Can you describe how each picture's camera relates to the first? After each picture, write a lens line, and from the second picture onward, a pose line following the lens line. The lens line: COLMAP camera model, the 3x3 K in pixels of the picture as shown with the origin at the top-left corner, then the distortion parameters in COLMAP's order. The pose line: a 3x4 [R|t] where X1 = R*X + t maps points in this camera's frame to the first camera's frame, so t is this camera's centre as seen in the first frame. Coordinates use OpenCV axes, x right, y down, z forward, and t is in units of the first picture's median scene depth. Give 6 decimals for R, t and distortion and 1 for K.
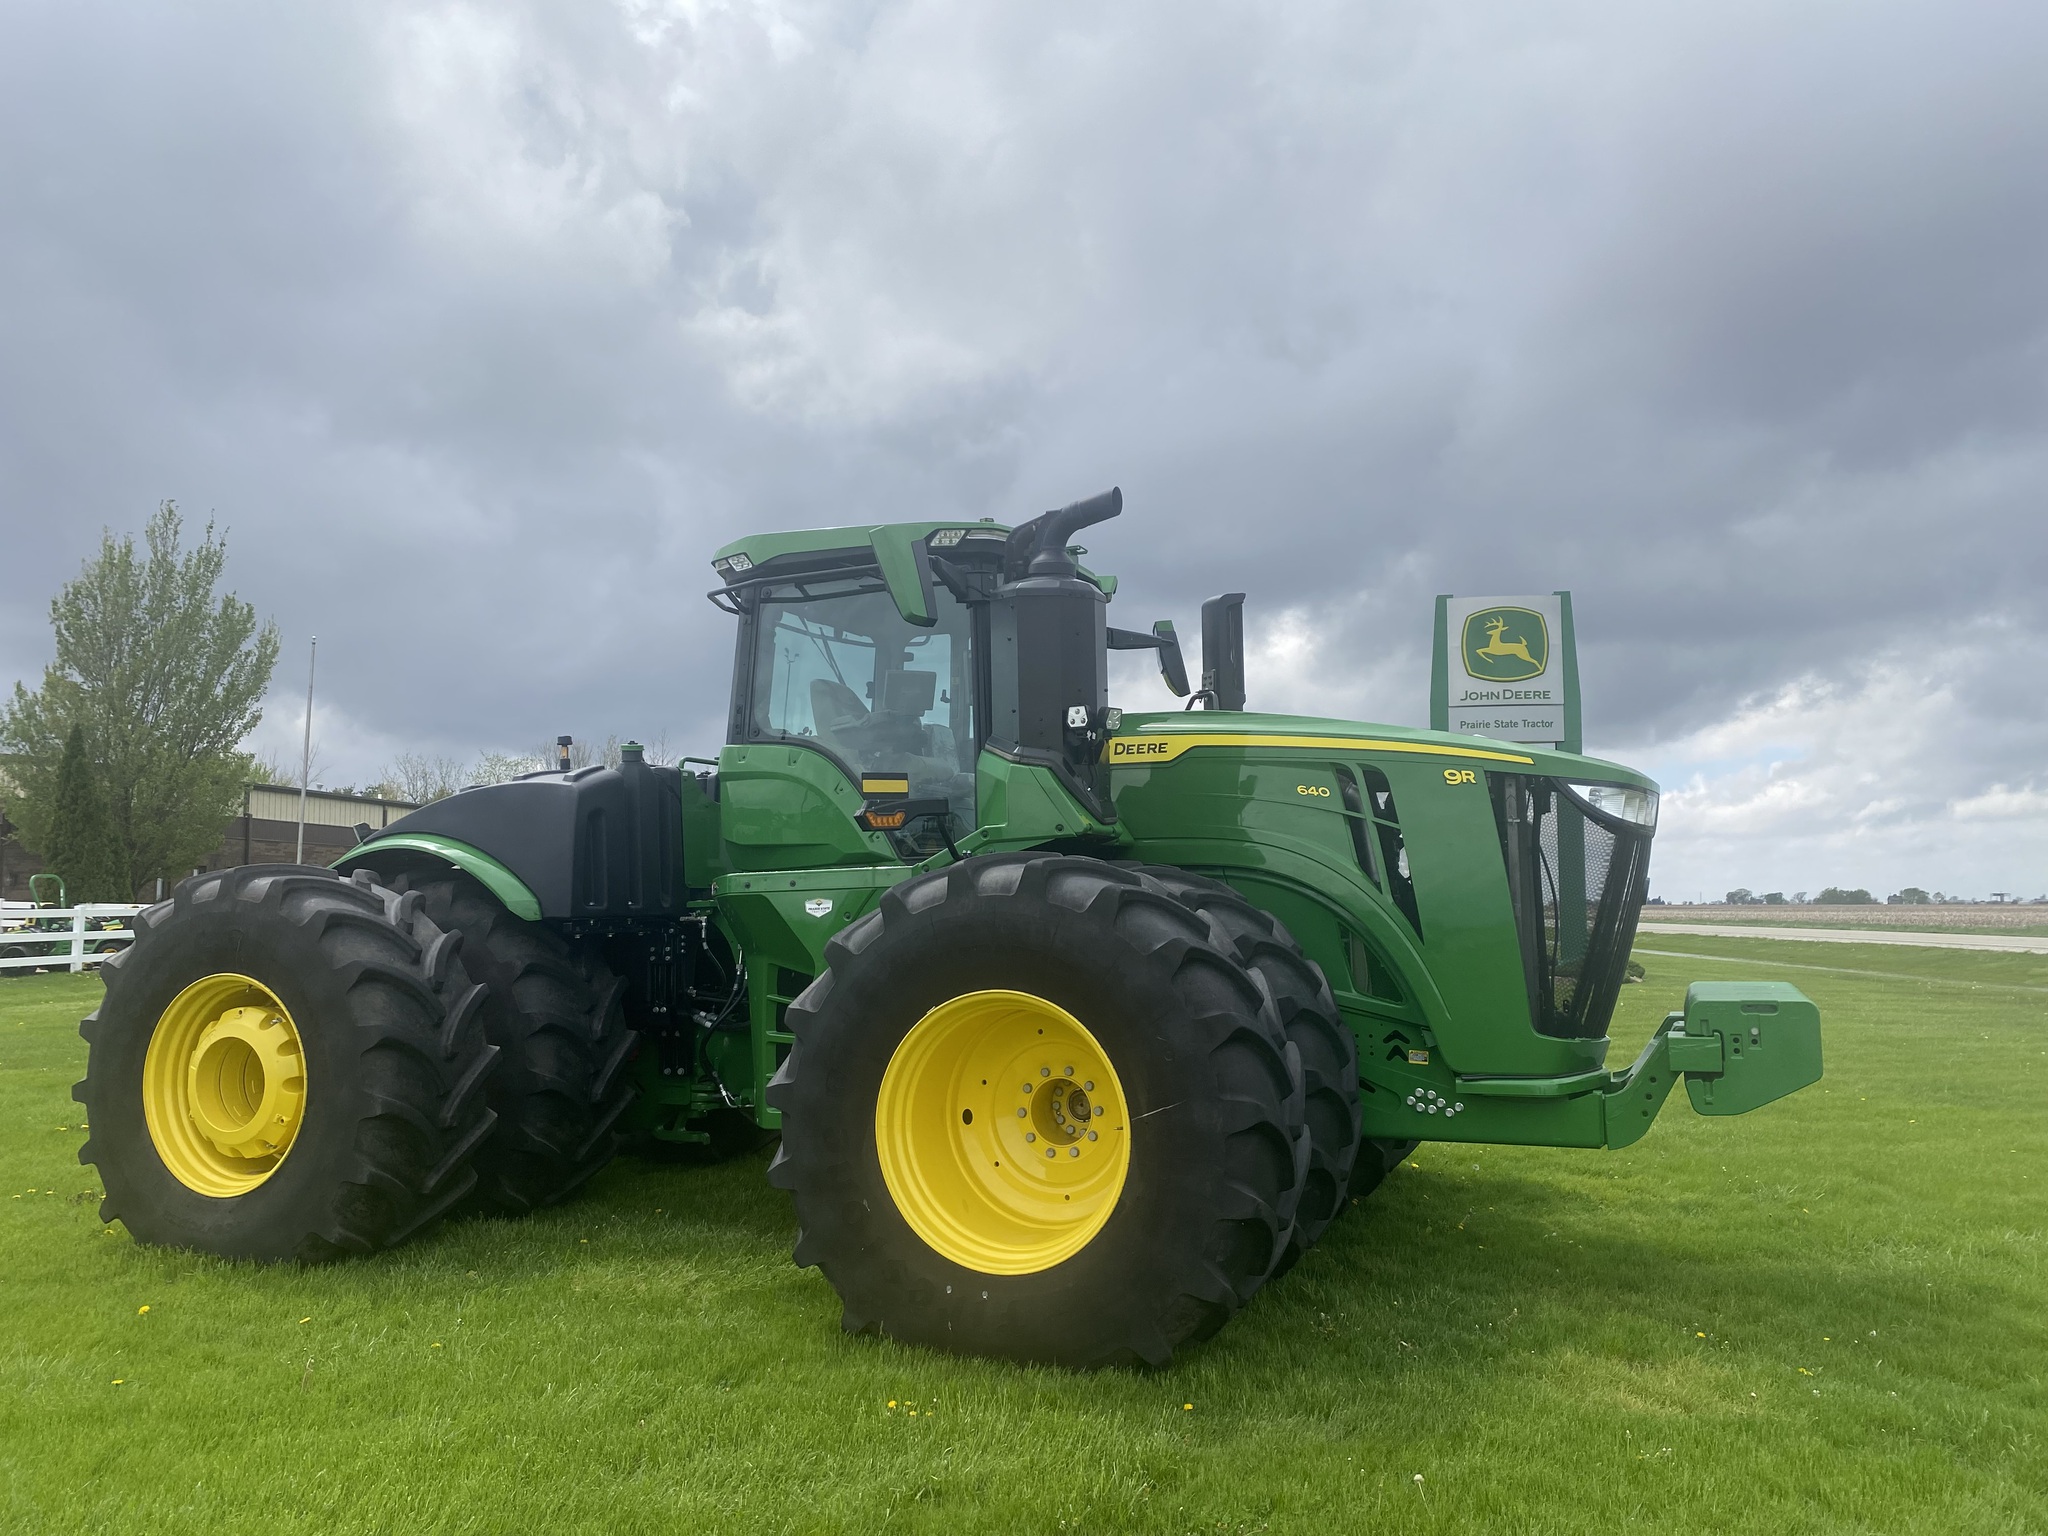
lens RADIAL K [[1599.0, 0, 1013.4], [0, 1599.0, 762.0], [0, 0, 1]] dist [0.047758, -0.062645]
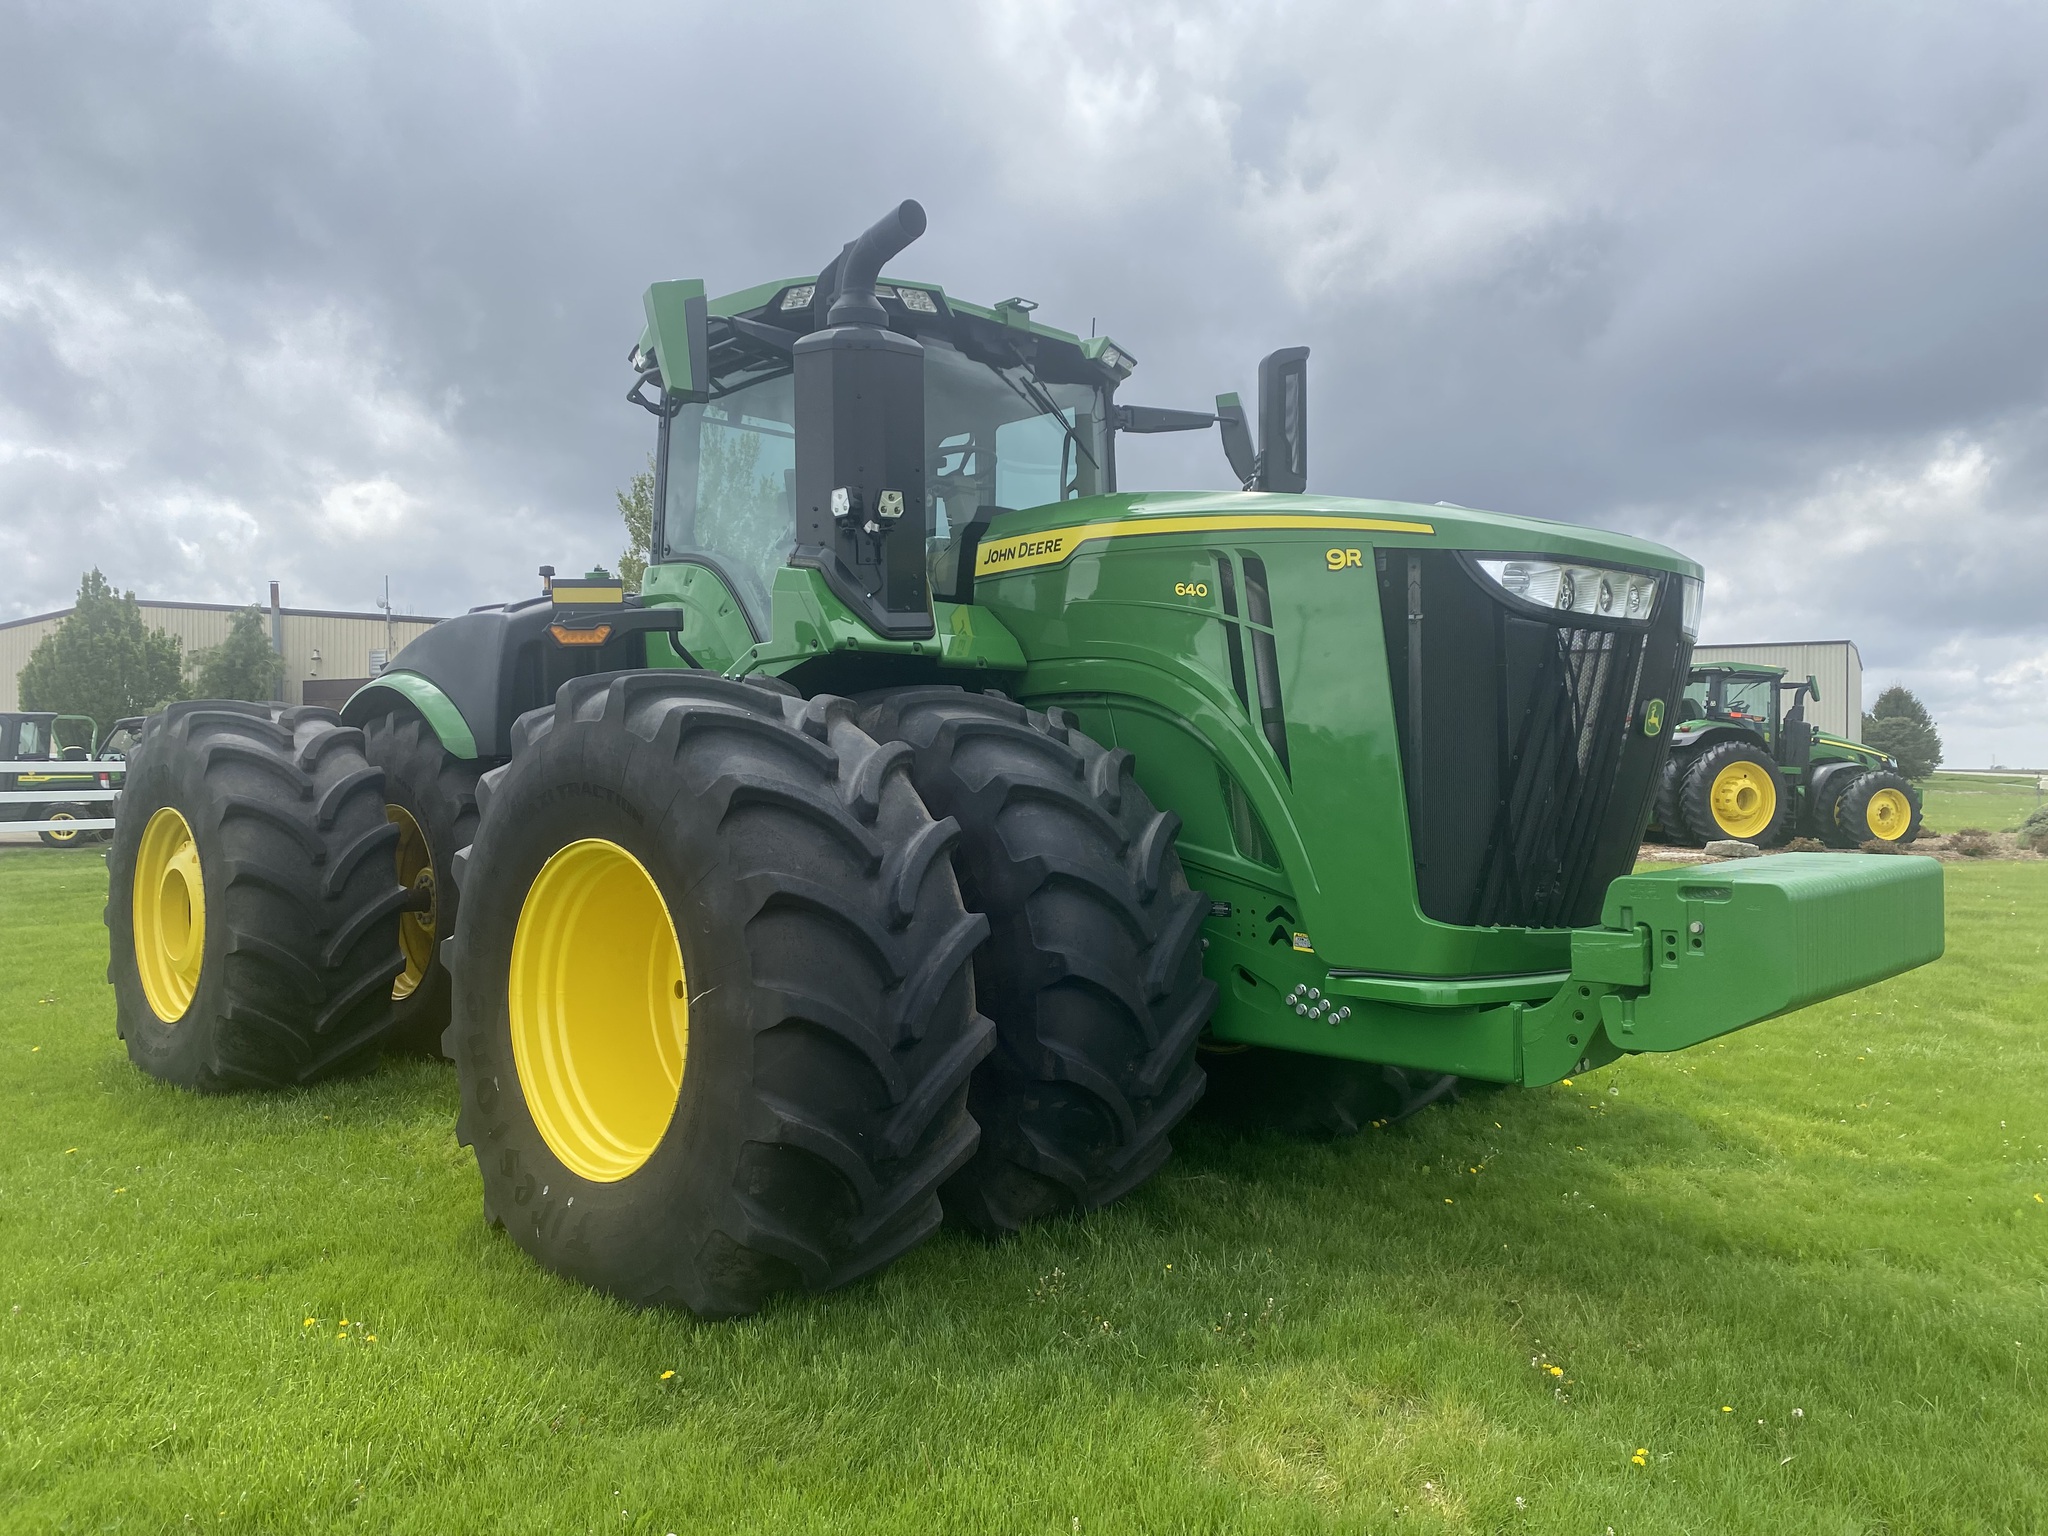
lens RADIAL K [[1562.6, 0, 1036.3], [0, 1562.6, 778.9], [0, 0, 1]] dist [0.135082, -0.249763]
pose [[0.926904, 0.008435, -0.375205, 0.412032], [0.028077, 0.995387, 0.091738, 0.038419], [0.374248, -0.095567, 0.922391, 0.291301]]
